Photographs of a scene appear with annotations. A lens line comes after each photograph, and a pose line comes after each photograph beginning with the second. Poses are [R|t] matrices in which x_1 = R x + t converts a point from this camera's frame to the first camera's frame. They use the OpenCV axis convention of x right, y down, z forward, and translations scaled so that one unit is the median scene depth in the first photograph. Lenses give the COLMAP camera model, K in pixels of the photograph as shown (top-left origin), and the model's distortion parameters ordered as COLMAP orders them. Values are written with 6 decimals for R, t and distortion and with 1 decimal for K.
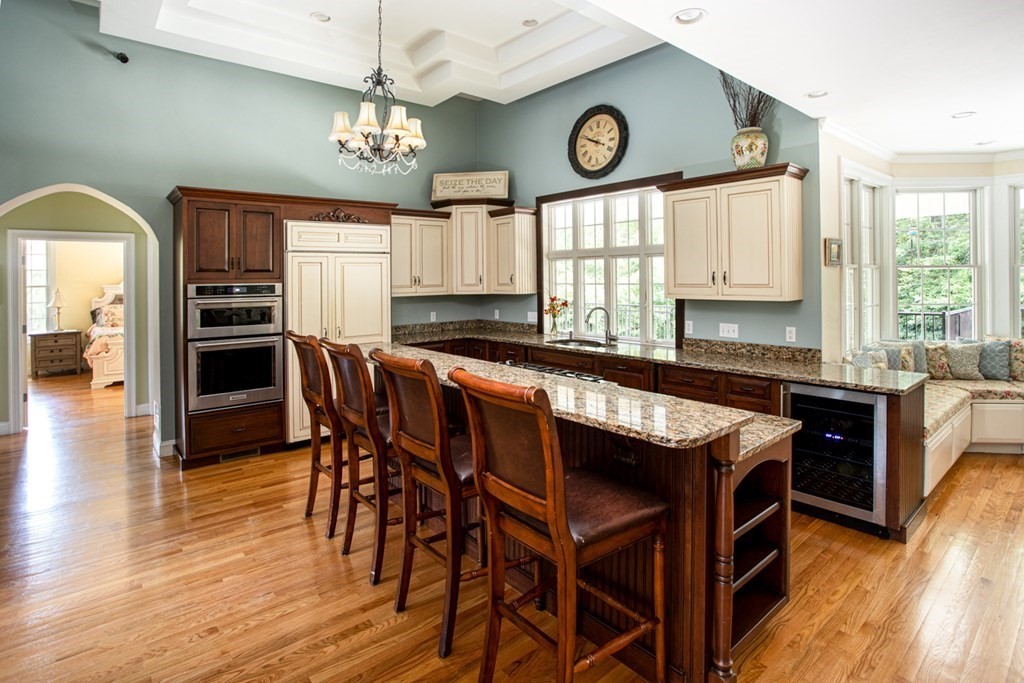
lens RADIAL K [[513.7, 0, 522.3], [0, 513.7, 282.4], [0, 0, 1]] dist [-0.027677, 0.001139]
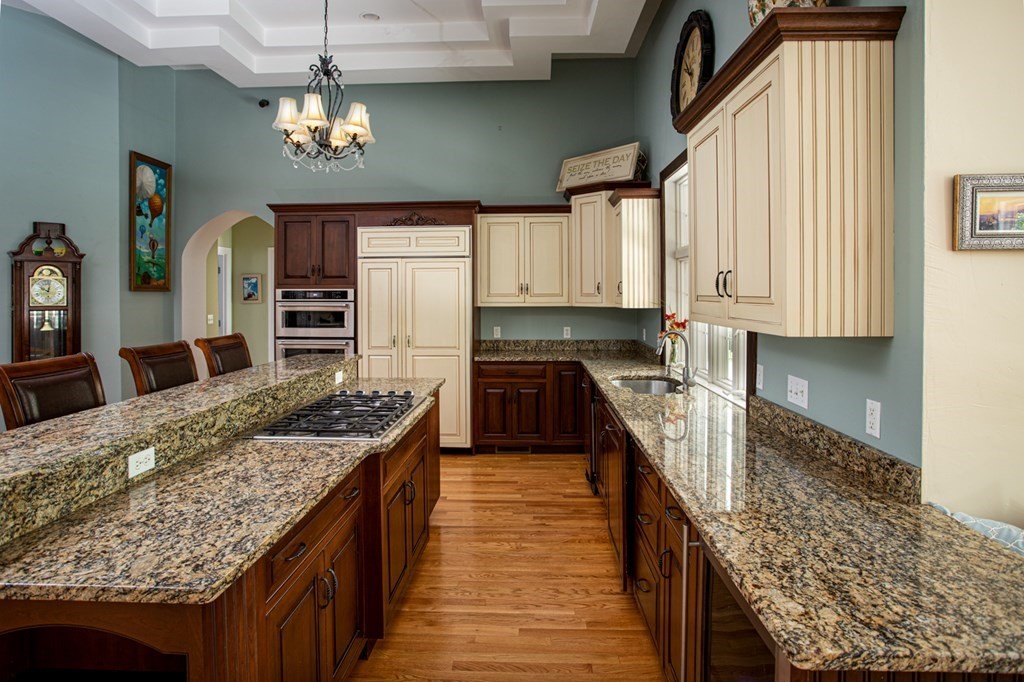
lens RADIAL K [[555.0, 0, 516.3], [0, 555.0, 296.3], [0, 0, 1]] dist [-0.014362, 0.018850]
pose [[0.740751, 0.015972, -0.671590, 0.516000], [-0.013583, 0.999869, 0.008799, 0.001931], [0.671643, 0.002604, 0.740871, 0.390666]]
